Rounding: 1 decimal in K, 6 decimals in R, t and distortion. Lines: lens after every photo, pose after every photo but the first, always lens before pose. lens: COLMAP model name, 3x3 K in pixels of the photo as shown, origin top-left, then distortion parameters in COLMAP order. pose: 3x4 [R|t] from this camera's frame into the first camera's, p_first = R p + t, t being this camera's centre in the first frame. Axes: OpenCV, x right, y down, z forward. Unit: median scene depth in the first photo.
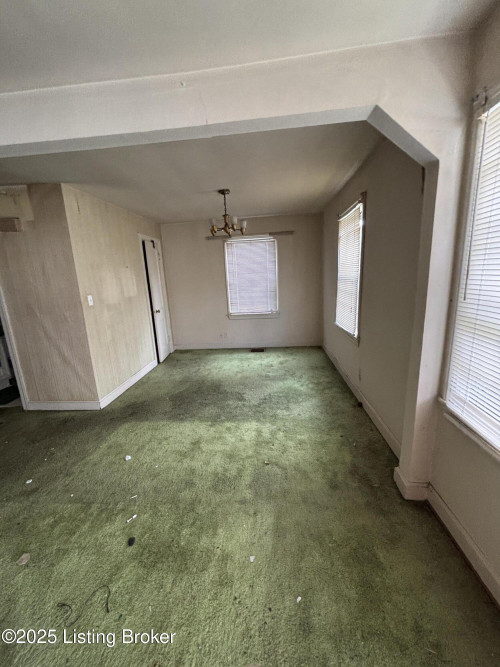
lens RADIAL K [[272.5, 0, 250.0], [0, 272.5, 333.5], [0, 0, 1]] dist [0.012449, 0.000413]
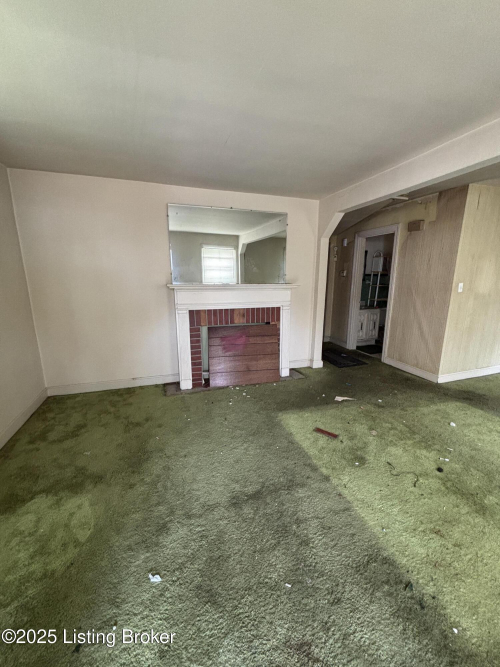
lens RADIAL K [[272.5, 0, 250.0], [0, 272.5, 333.5], [0, 0, 1]] dist [0.012449, 0.000413]
pose [[0.405044, 0.243297, -0.881332, 0.120013], [-0.209785, 0.962958, 0.169417, 0.058543], [0.889904, 0.116268, 0.441081, -0.278518]]
